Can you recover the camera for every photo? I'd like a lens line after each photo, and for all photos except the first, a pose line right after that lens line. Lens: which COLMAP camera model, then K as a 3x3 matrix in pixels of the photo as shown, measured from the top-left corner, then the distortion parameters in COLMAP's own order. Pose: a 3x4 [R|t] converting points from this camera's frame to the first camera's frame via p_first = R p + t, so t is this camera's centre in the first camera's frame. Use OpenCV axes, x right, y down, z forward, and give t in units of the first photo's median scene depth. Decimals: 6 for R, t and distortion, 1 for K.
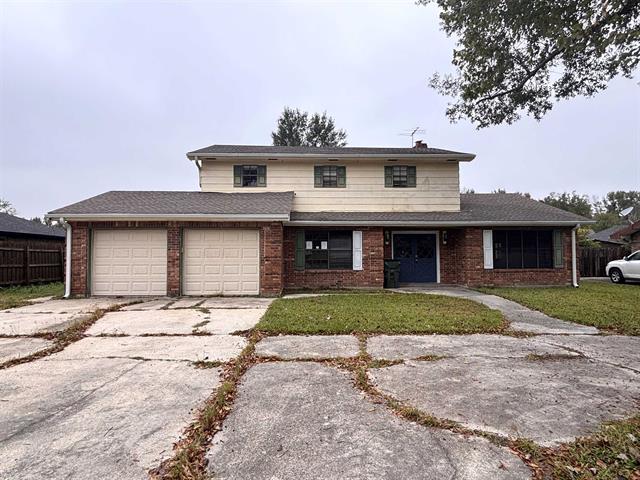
lens RADIAL K [[353.3, 0, 320.0], [0, 353.3, 240.0], [0, 0, 1]] dist [0.000393, -0.000357]
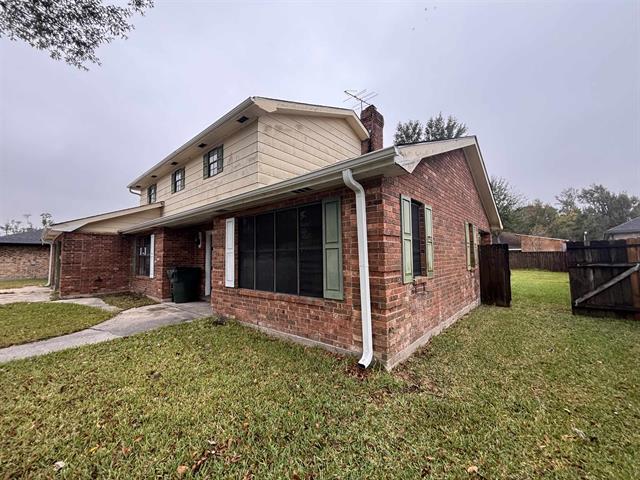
lens RADIAL K [[257.9, 0, 317.2], [0, 257.9, 239.3], [0, 0, 1]] dist [0.001228, -0.000037]
pose [[0.734904, -0.051040, -0.676248, 0.824003], [0.039810, 0.998691, -0.032113, 0.023236], [0.677002, -0.003321, 0.735974, 0.762259]]
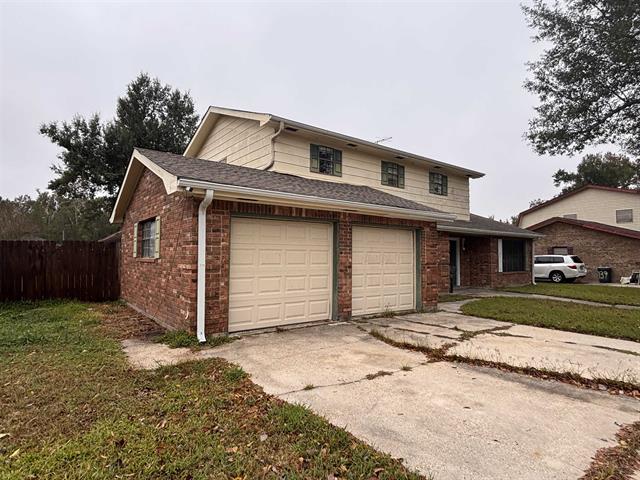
lens RADIAL K [[353.3, 0, 320.0], [0, 353.3, 240.0], [0, 0, 1]] dist [0.000393, -0.000357]
pose [[0.827086, 0.034748, 0.561000, -0.658474], [-0.033653, 0.999358, -0.012285, 0.008537], [-0.561066, -0.008719, 0.827725, 0.349323]]
